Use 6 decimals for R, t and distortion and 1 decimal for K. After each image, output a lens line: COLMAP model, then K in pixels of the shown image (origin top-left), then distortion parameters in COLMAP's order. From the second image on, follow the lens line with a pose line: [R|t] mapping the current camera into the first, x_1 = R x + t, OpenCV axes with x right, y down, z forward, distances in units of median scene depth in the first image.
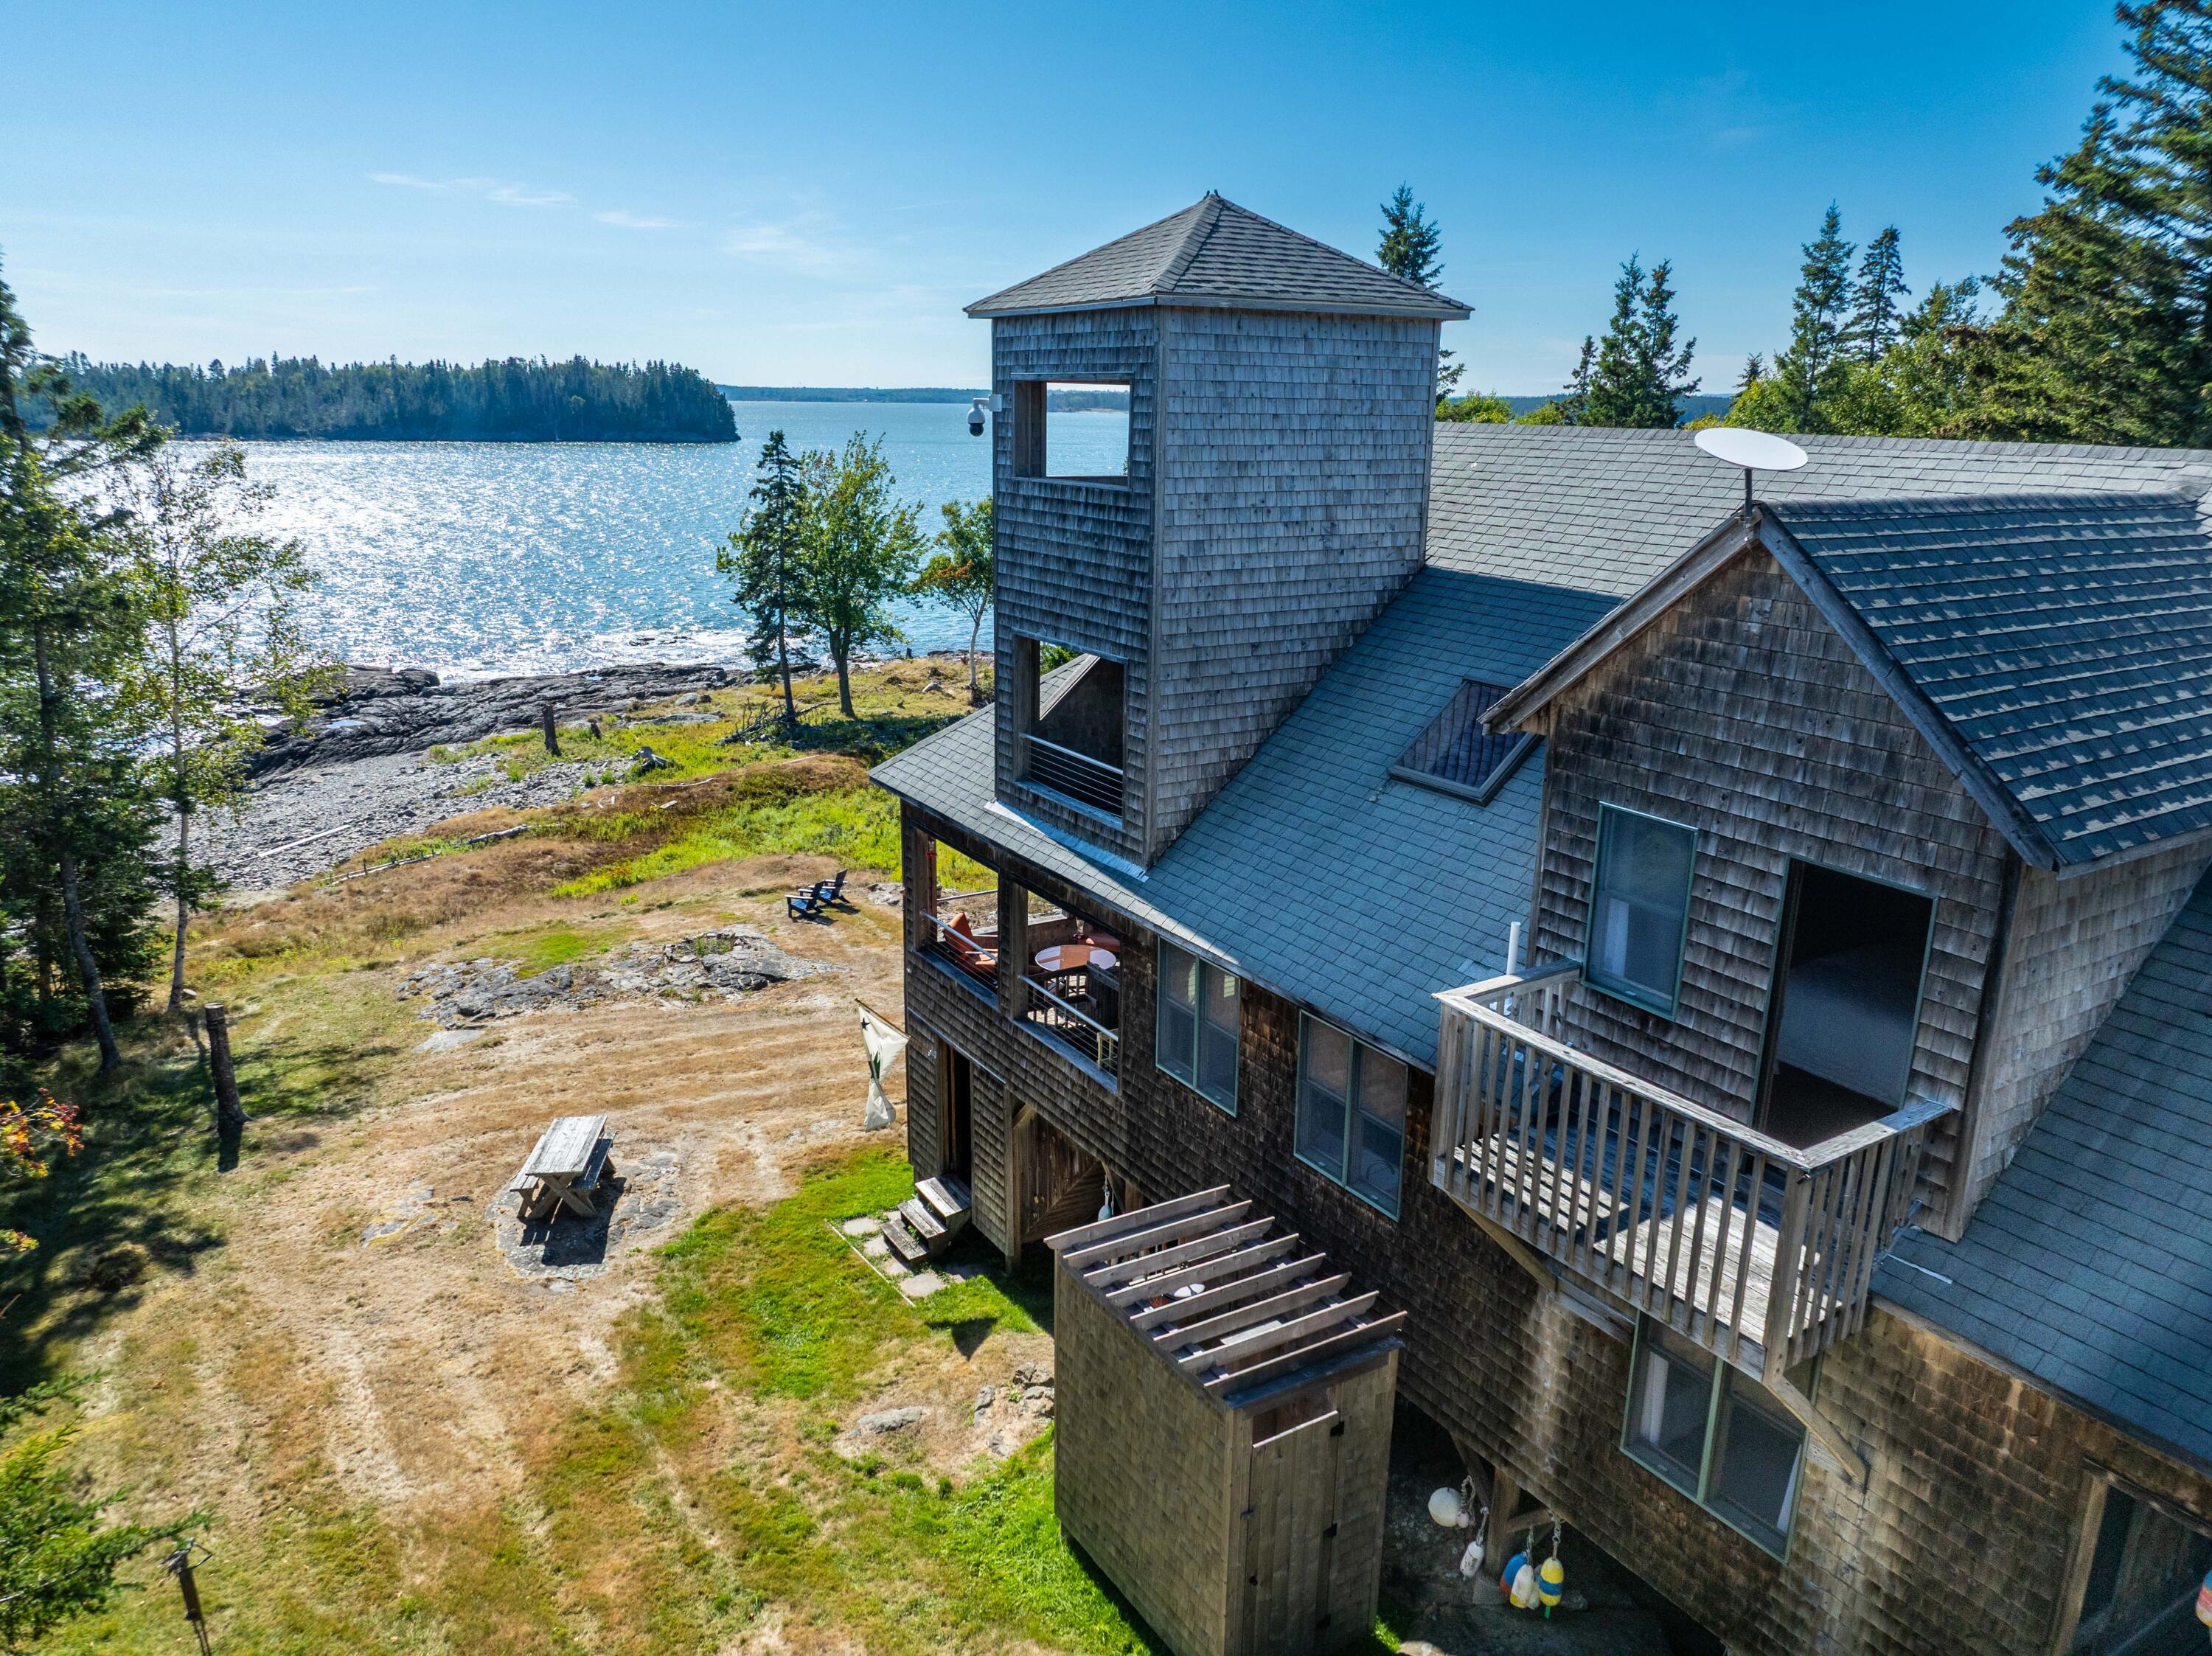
lens RADIAL K [[1558.0, 0, 1108.2], [0, 1558.0, 826.6], [0, 0, 1]] dist [-0.031838, -0.007005]
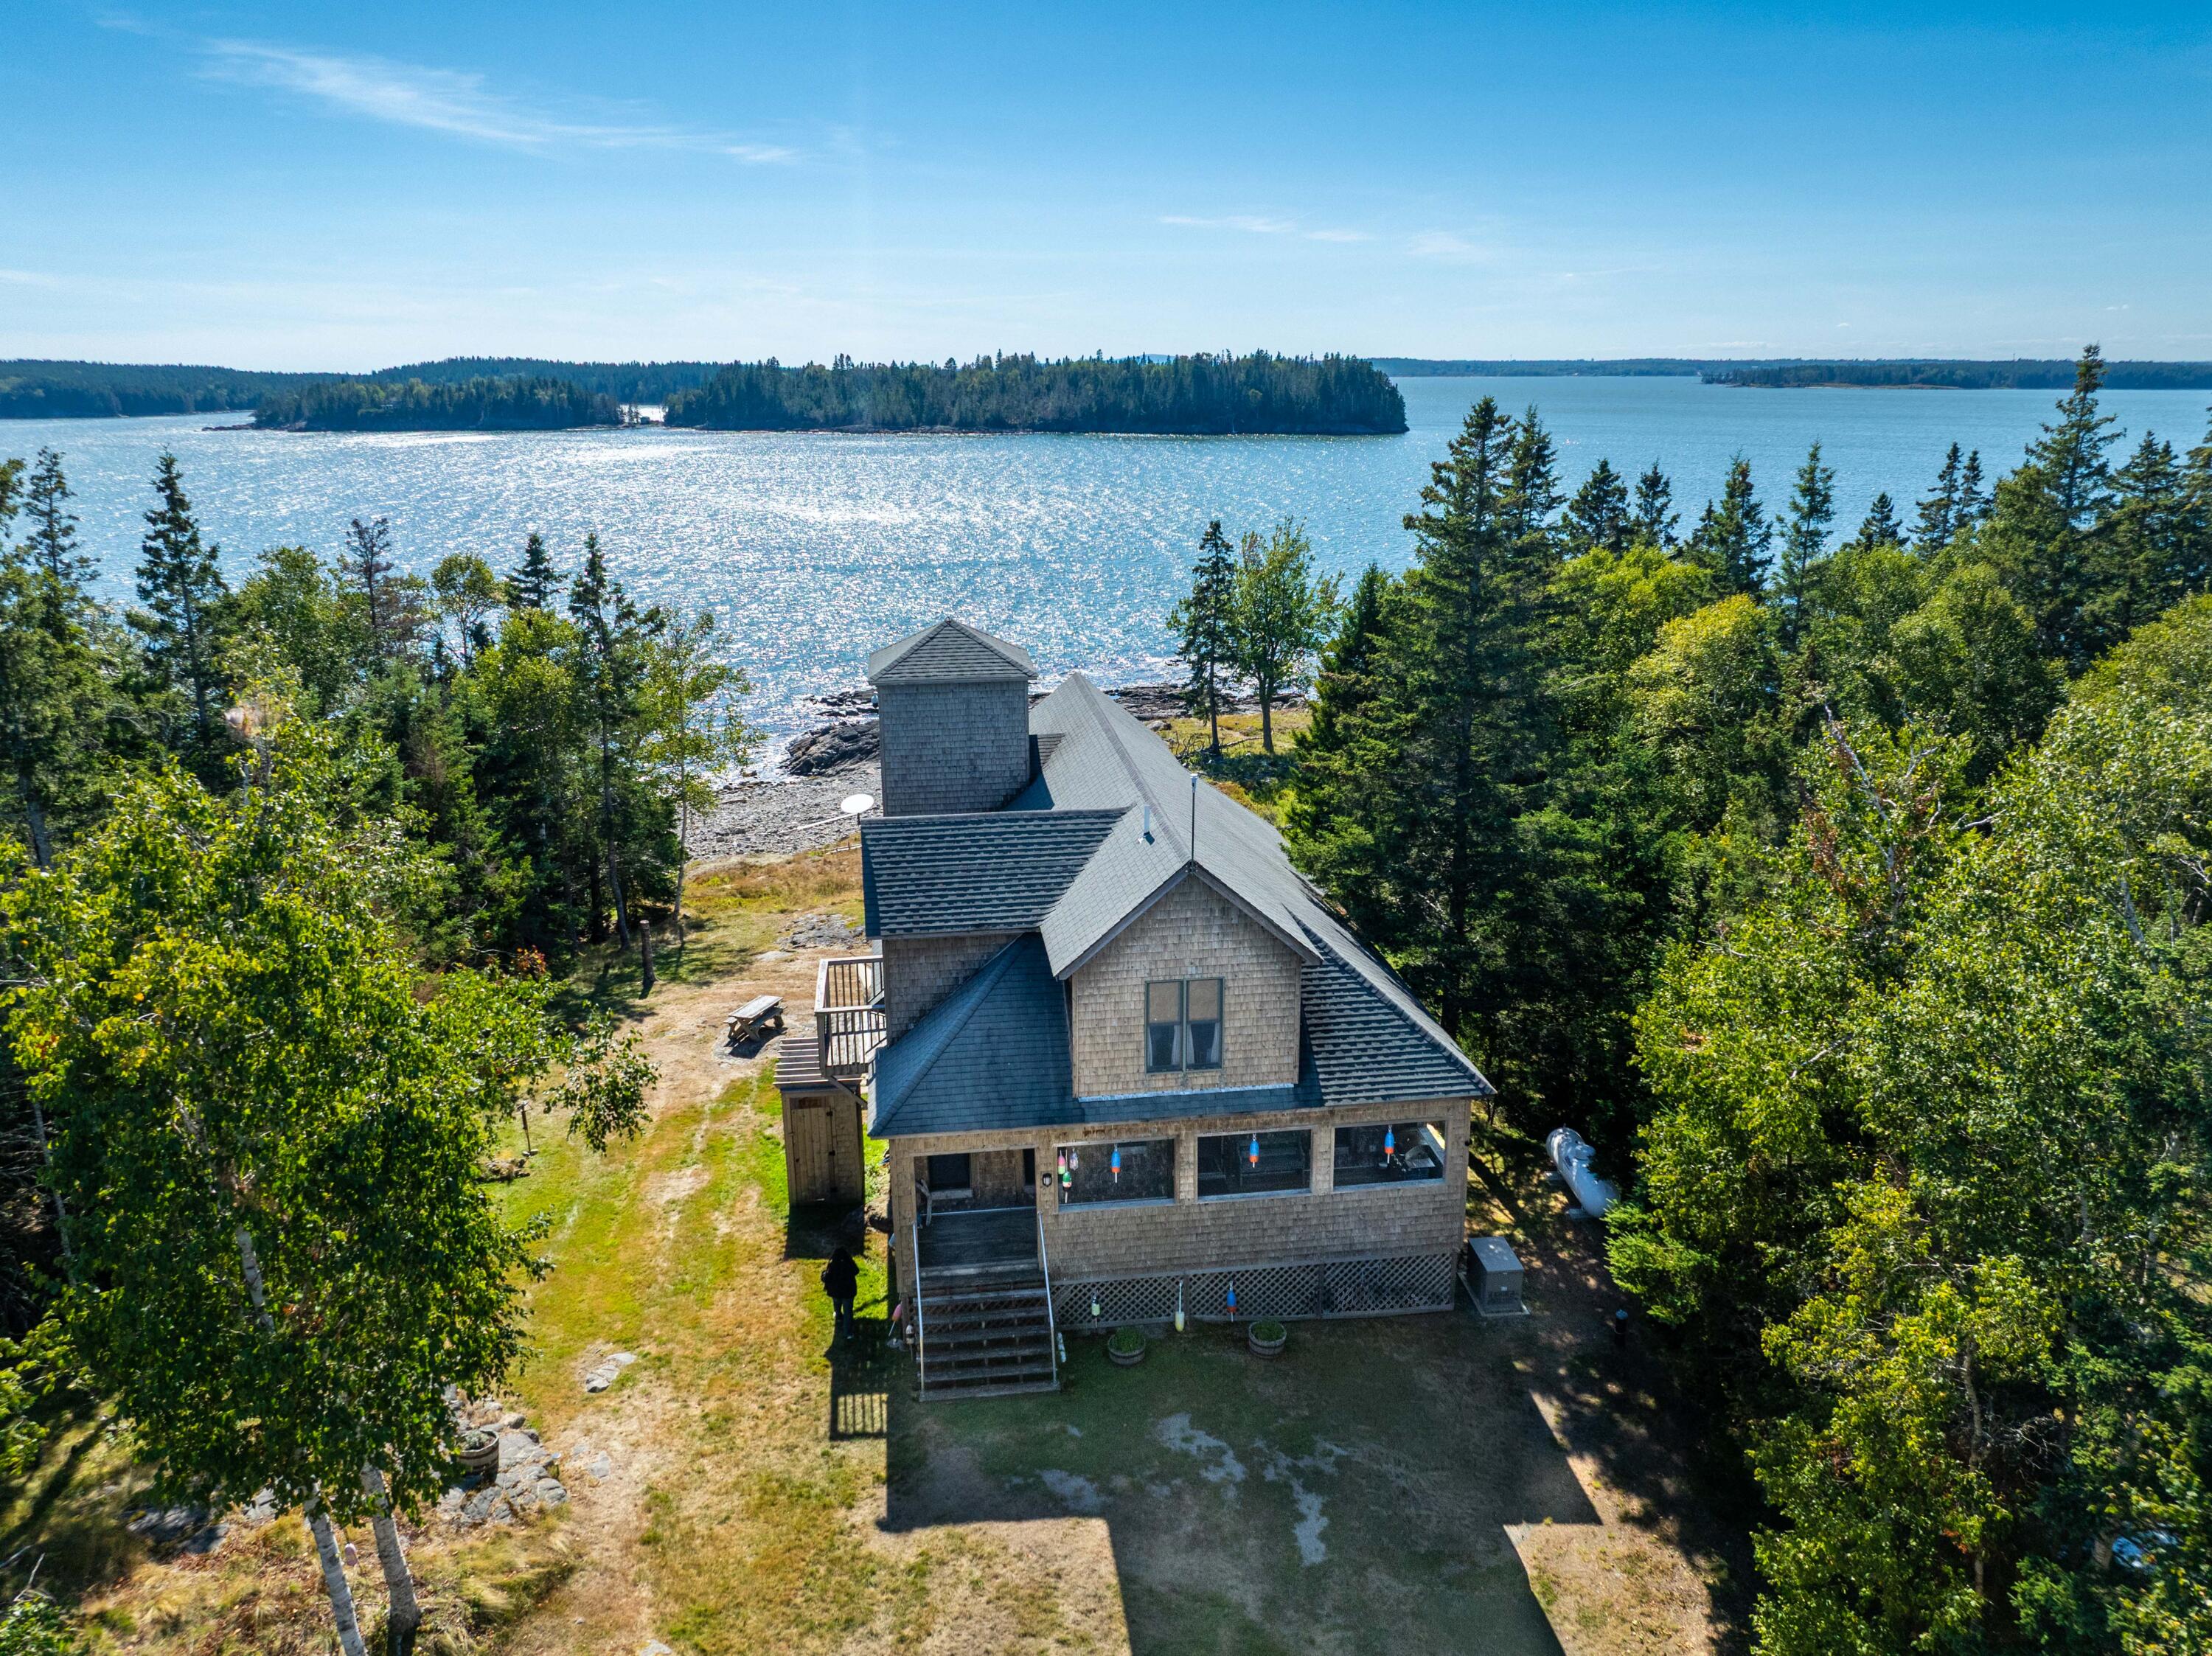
lens RADIAL K [[1612.9, 0, 1106.0], [0, 1612.9, 828.0], [0, 0, 1]] dist [-0.035974, -0.000382]
pose [[0.909945, 0.091918, -0.404415, 0.308904], [-0.088649, 0.995701, 0.026846, -0.044604], [0.405144, 0.011422, 0.914182, -0.262161]]
